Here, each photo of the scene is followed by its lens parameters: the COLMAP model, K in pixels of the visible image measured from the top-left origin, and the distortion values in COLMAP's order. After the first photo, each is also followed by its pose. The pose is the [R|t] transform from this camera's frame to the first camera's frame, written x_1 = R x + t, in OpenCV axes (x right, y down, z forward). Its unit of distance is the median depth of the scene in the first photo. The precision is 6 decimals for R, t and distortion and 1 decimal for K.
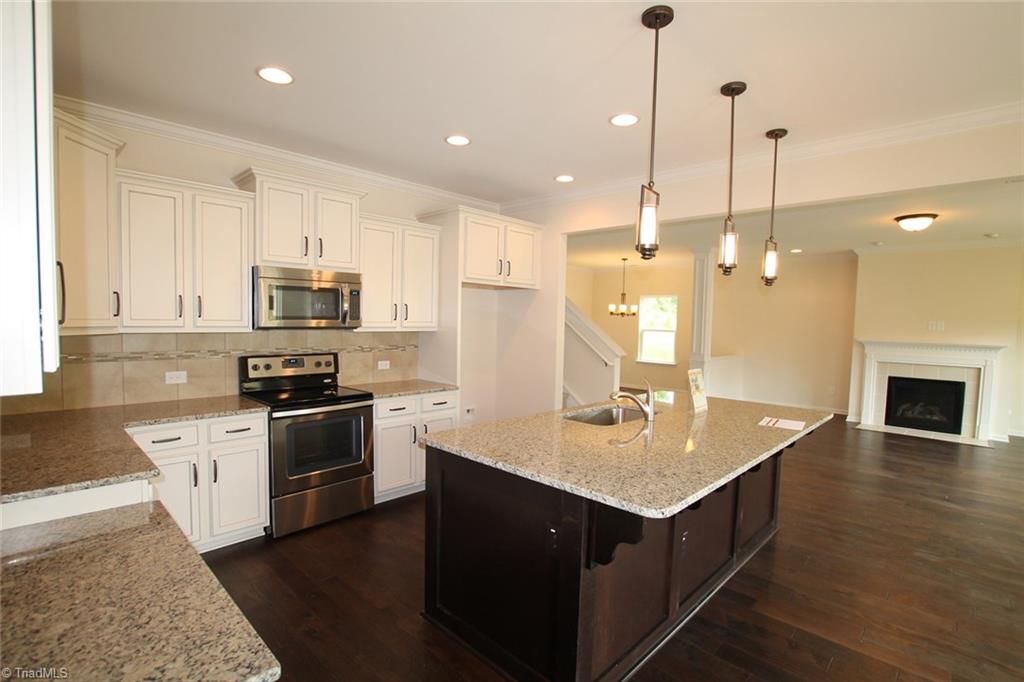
lens RADIAL K [[485.3, 0, 507.4], [0, 485.3, 349.5], [0, 0, 1]] dist [-0.031221, 0.000820]
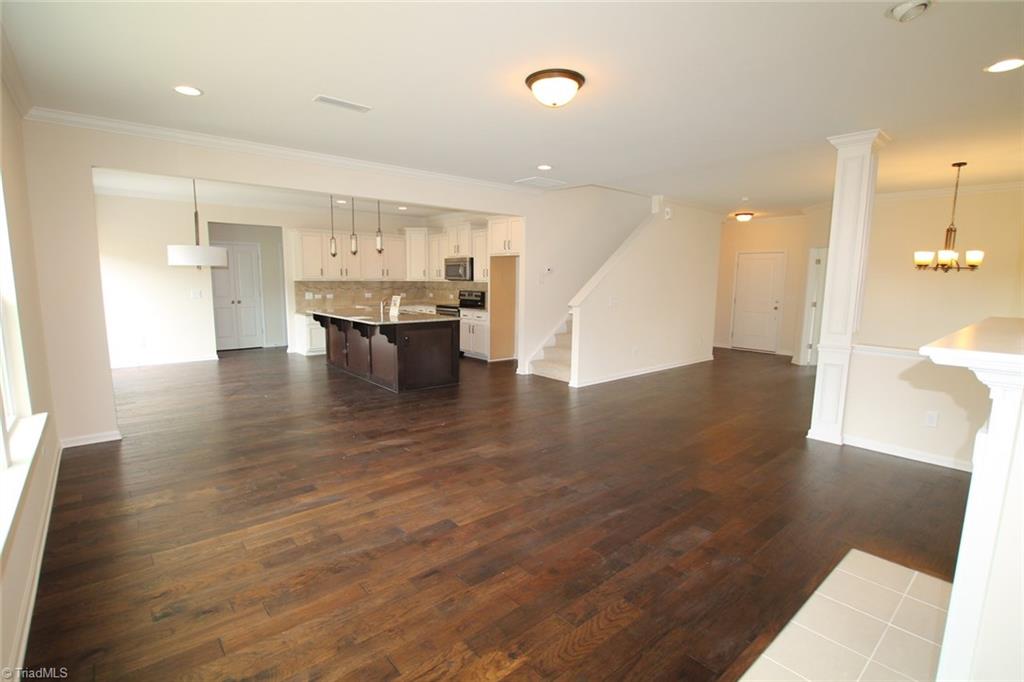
lens RADIAL K [[485.3, 0, 507.4], [0, 485.3, 349.5], [0, 0, 1]] dist [-0.031221, 0.000820]
pose [[-0.090272, 0.122689, -0.988331, 2.124280], [-0.075631, 0.988673, 0.129639, -0.032758], [0.993041, 0.086451, -0.079971, 1.443523]]
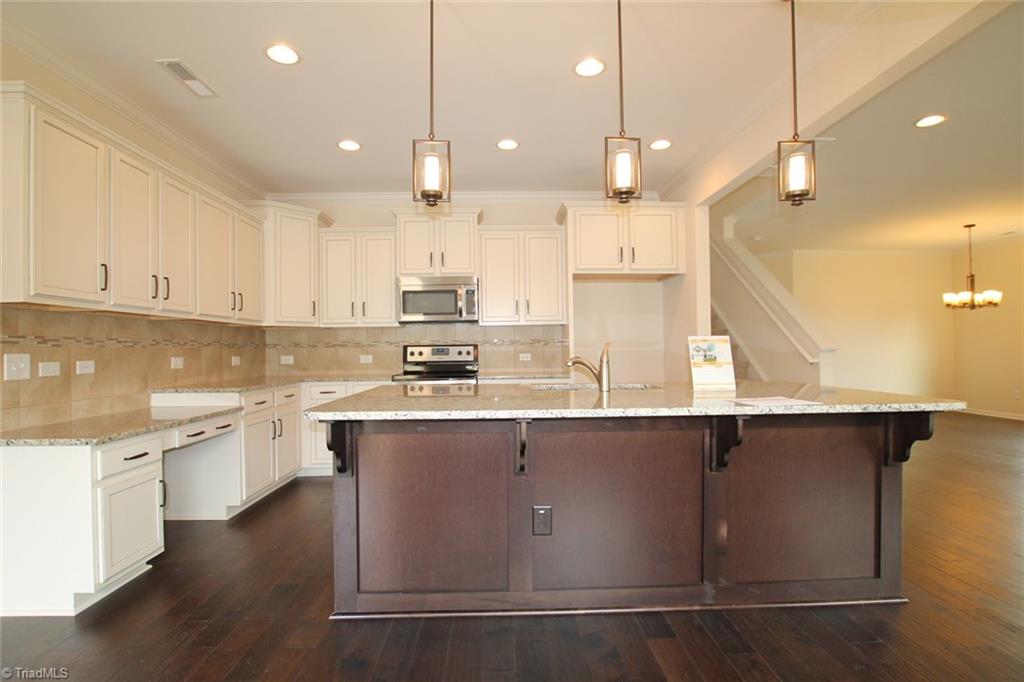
lens RADIAL K [[485.3, 0, 507.4], [0, 485.3, 349.5], [0, 0, 1]] dist [-0.031221, 0.000820]
pose [[0.715356, -0.031088, -0.698068, 0.598177], [-0.015626, 0.998048, -0.060461, 0.099418], [0.698585, 0.054159, 0.713474, 0.200081]]
